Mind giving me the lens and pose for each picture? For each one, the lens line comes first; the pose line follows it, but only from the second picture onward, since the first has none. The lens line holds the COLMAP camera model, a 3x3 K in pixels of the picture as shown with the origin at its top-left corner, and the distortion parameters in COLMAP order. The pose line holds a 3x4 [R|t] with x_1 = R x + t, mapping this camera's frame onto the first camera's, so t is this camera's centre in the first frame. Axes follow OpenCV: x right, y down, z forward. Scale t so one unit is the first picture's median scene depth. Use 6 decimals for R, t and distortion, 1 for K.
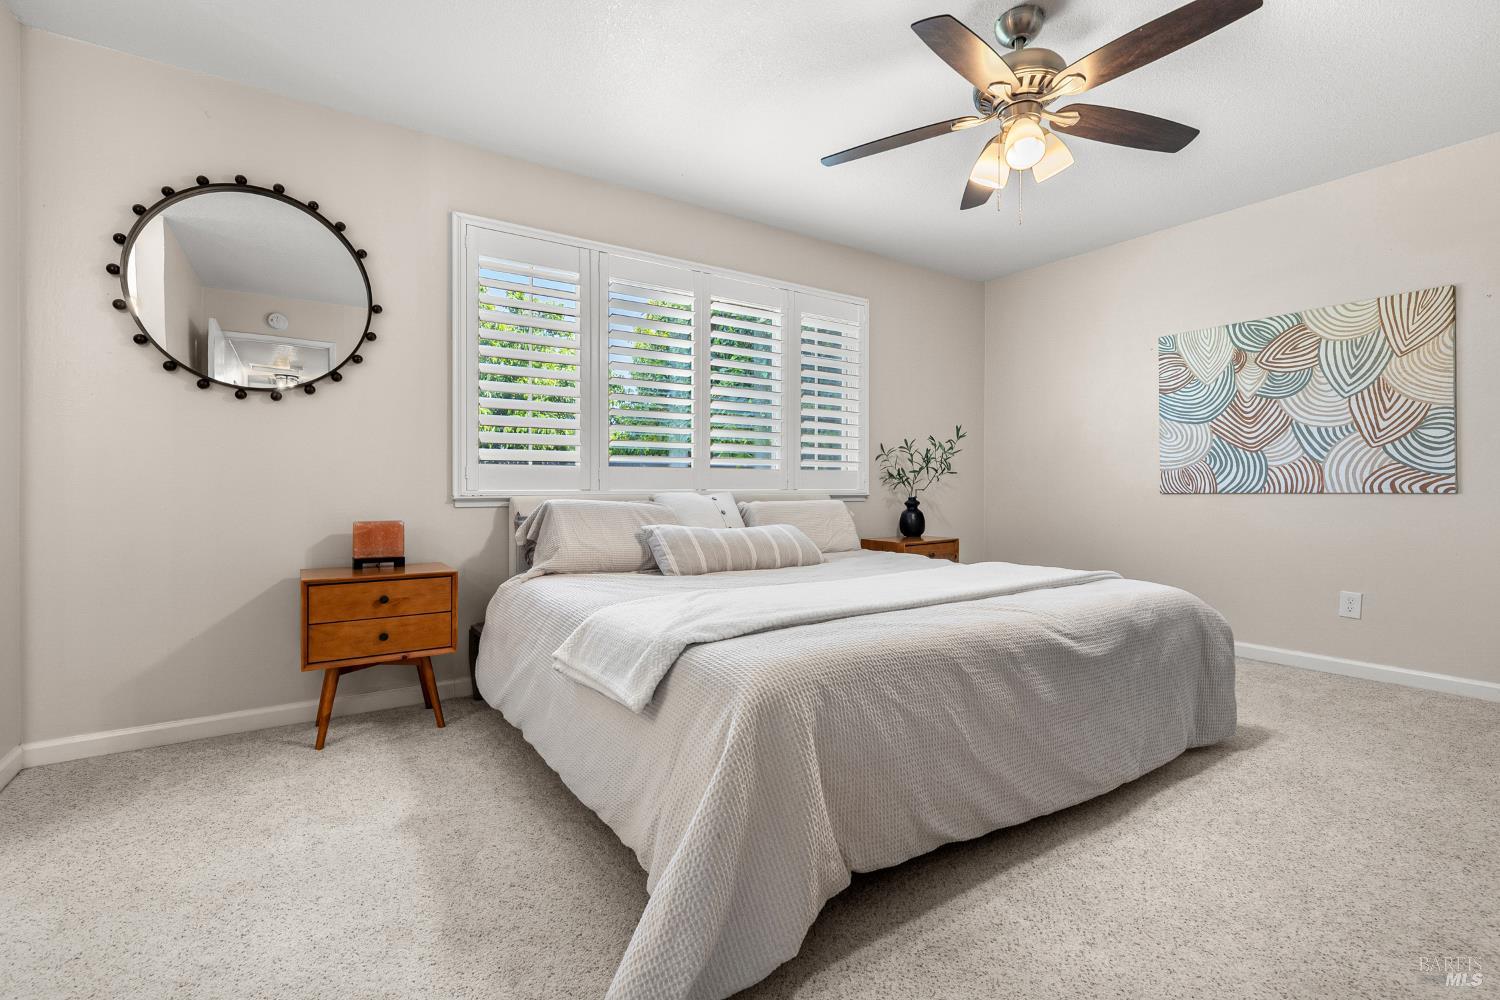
lens RADIAL K [[685.9, 0, 762.5], [0, 685.9, 497.3], [0, 0, 1]] dist [-0.001040, 0.000448]
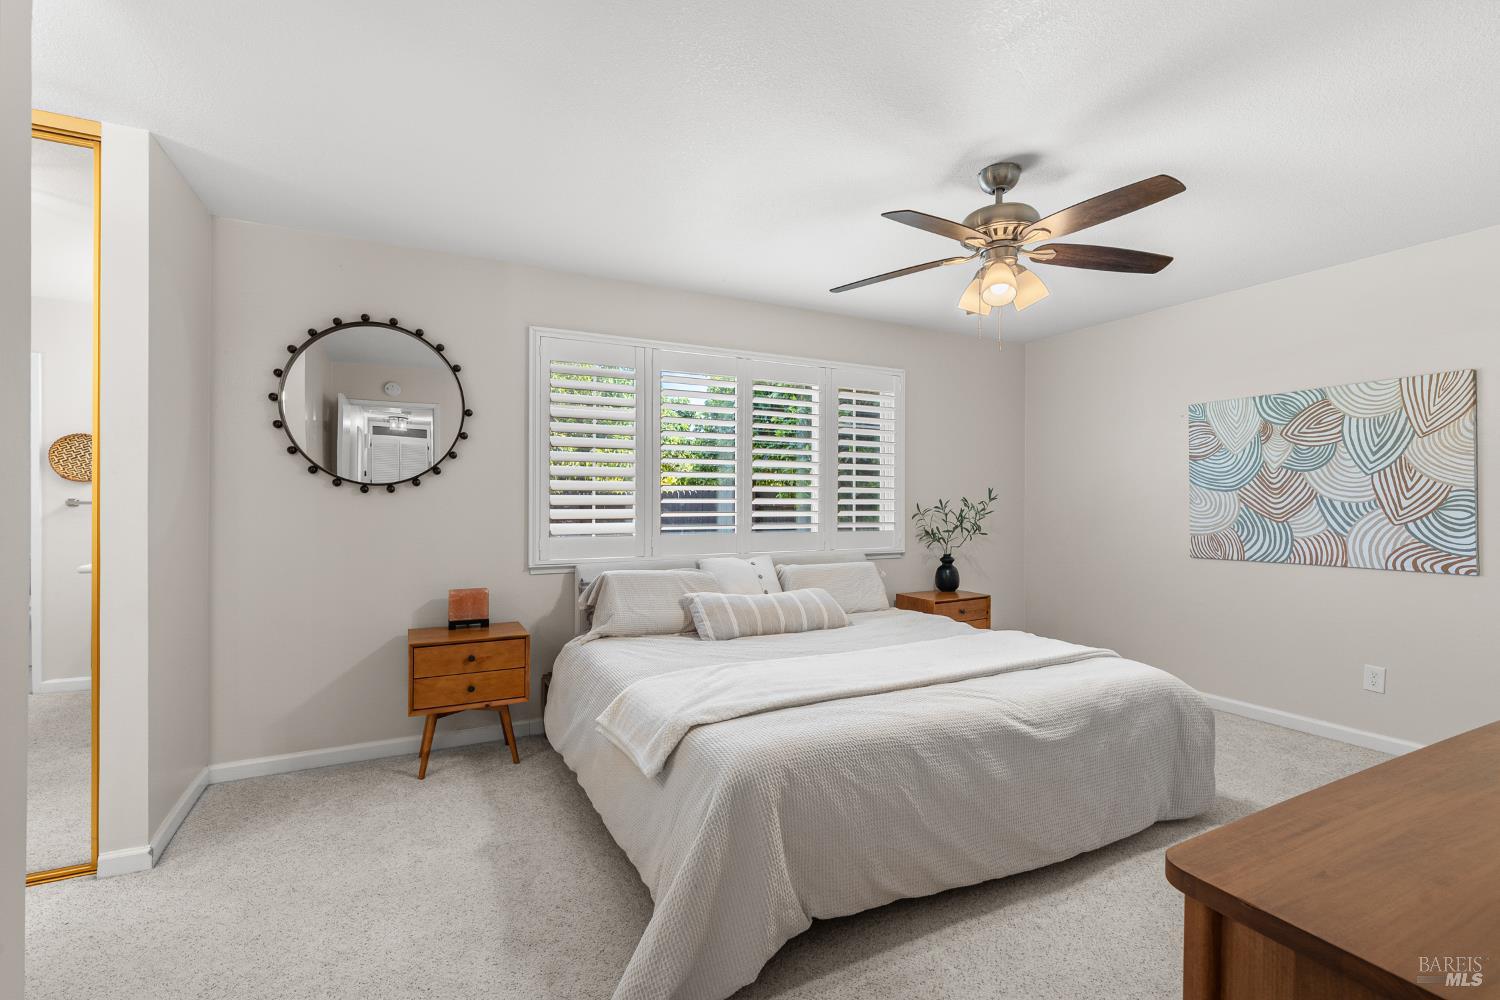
lens RADIAL K [[685.9, 0, 761.6], [0, 685.9, 508.4], [0, 0, 1]] dist [-0.001040, 0.000448]
pose [[0.992679, 0.003885, -0.120718, 0.080118], [-0.004296, 0.999986, -0.003142, -0.086437], [0.120704, 0.003637, 0.992682, -0.113059]]
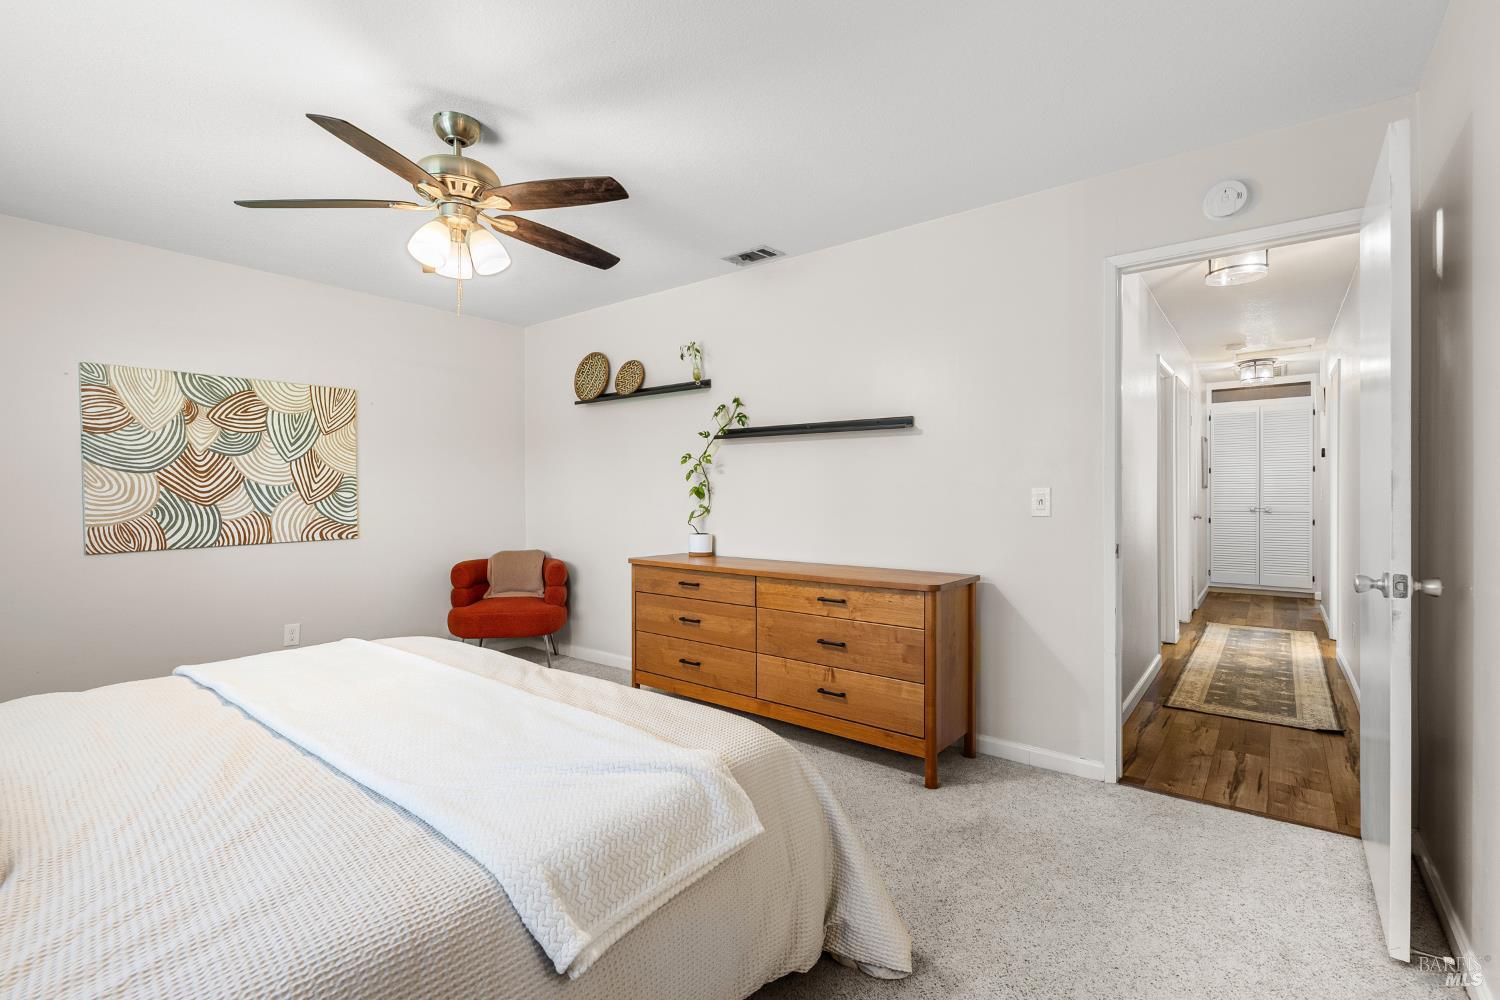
lens RADIAL K [[685.9, 0, 737.1], [0, 685.9, 508.6], [0, 0, 1]] dist [-0.001040, 0.000448]
pose [[-0.287487, -0.016992, 0.957634, -0.502968], [0.020898, 0.999493, 0.024009, -0.075308], [-0.957557, 0.026915, -0.286986, 0.586450]]
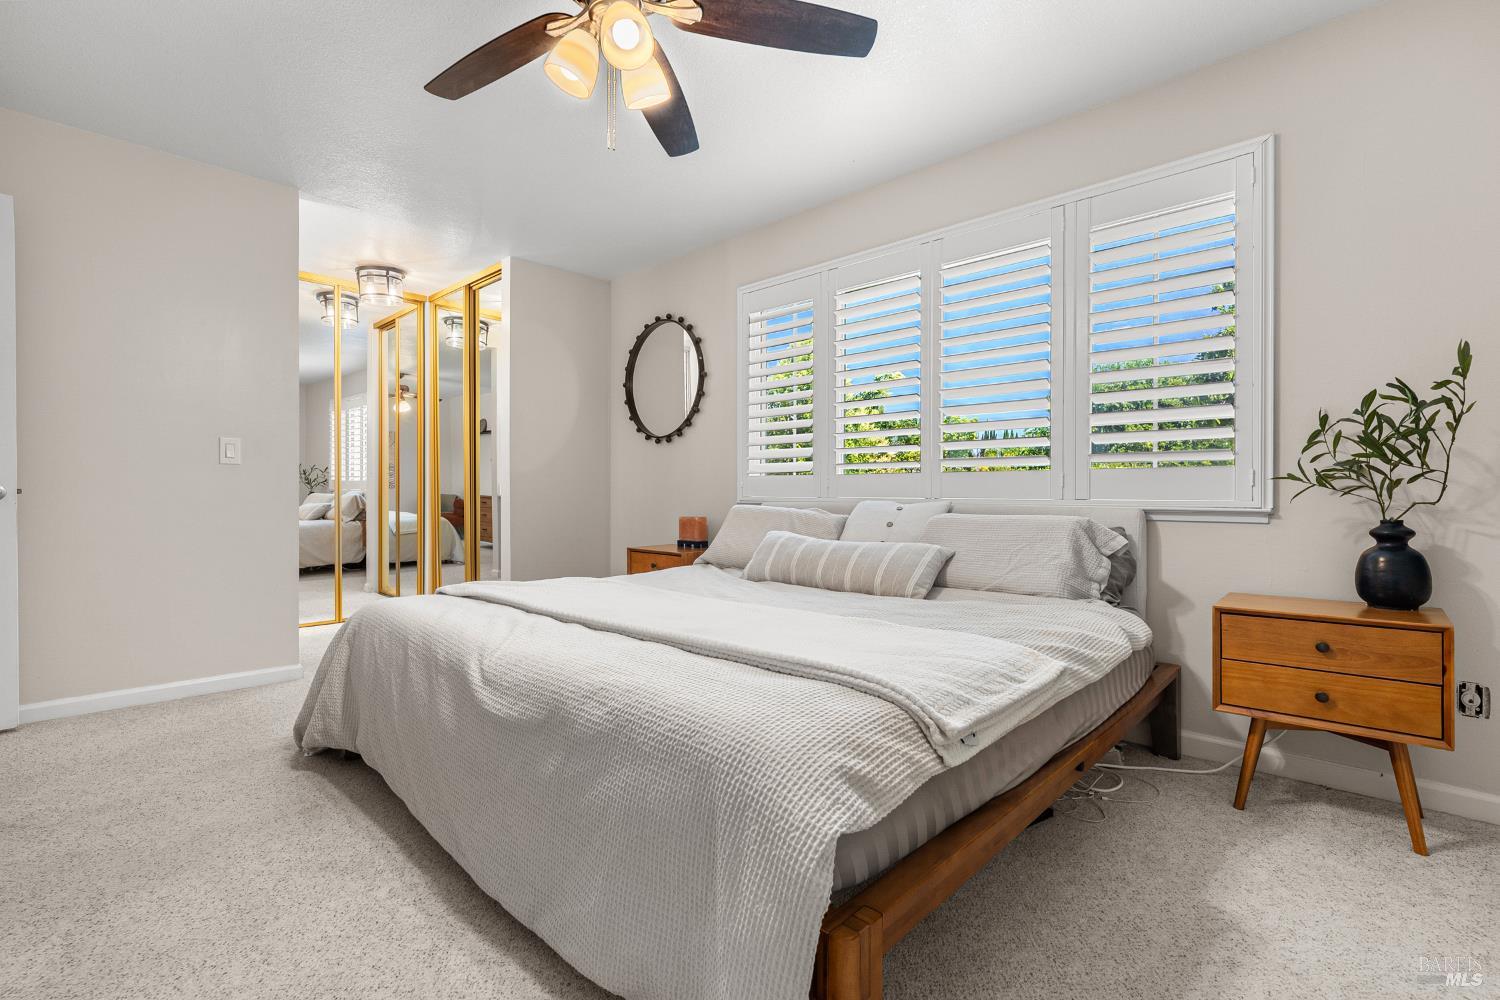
lens RADIAL K [[685.9, 0, 725.5], [0, 685.9, 501.0], [0, 0, 1]] dist [-0.001040, 0.000448]
pose [[0.181769, 0.012356, -0.983264, 0.755199], [-0.015856, 0.999828, 0.009633, -0.012333], [0.983213, 0.013839, 0.181934, 0.646676]]
